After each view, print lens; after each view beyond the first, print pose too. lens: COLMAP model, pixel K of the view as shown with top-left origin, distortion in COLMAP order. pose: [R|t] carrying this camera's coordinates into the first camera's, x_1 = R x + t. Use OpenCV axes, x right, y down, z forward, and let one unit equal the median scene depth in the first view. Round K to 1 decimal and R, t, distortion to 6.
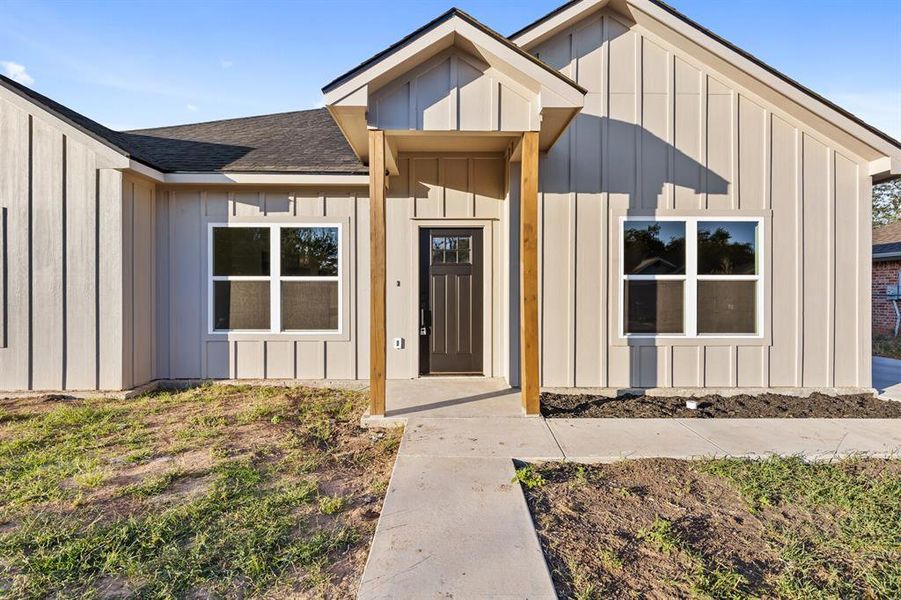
lens RADIAL K [[413.9, 0, 473.0], [0, 413.9, 292.8], [0, 0, 1]] dist [0.007660, -0.002460]
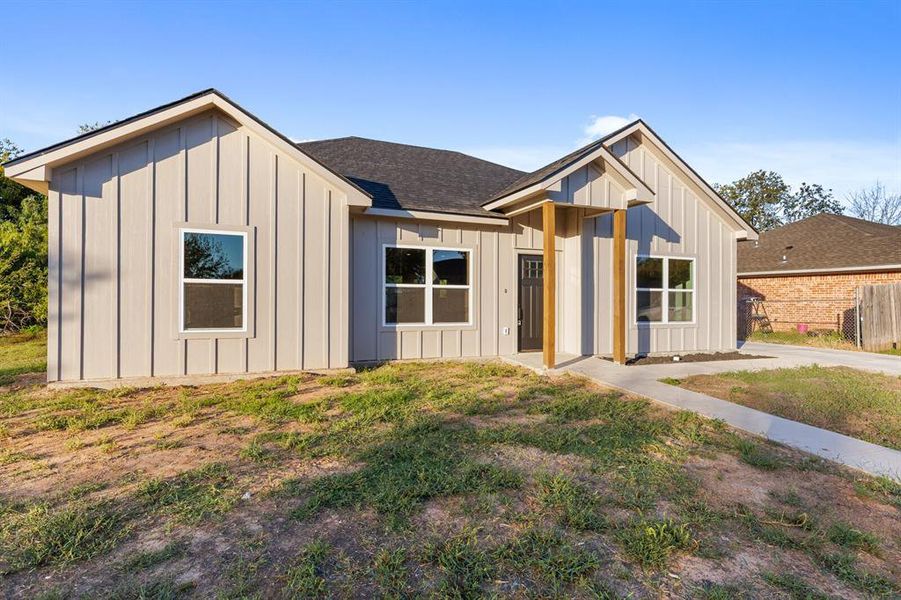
lens RADIAL K [[441.2, 0, 453.6], [0, 441.2, 301.9], [0, 0, 1]] dist [-0.002855, -0.001290]
pose [[0.936506, 0.005085, 0.350614, -0.967543], [-0.006842, 0.999969, 0.003773, 0.013126], [-0.350584, -0.005932, 0.936512, -0.442875]]
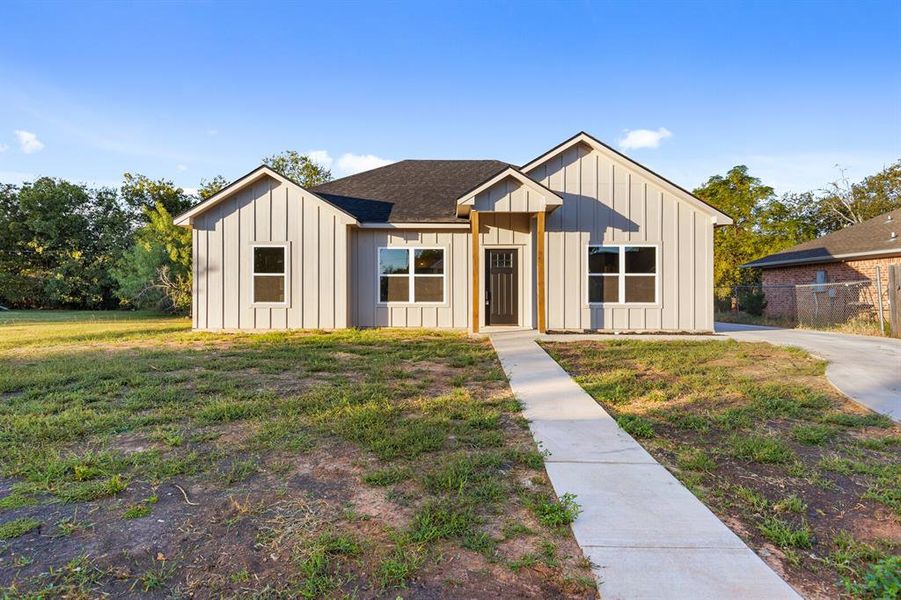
lens RADIAL K [[511.9, 0, 474.4], [0, 511.9, 300.9], [0, 0, 1]] dist [0.005681, 0.000718]
pose [[0.999765, 0.000216, -0.021658, -0.135245], [-0.000088, 0.999982, 0.005925, 0.075746], [0.021659, -0.005921, 0.999748, -1.478661]]
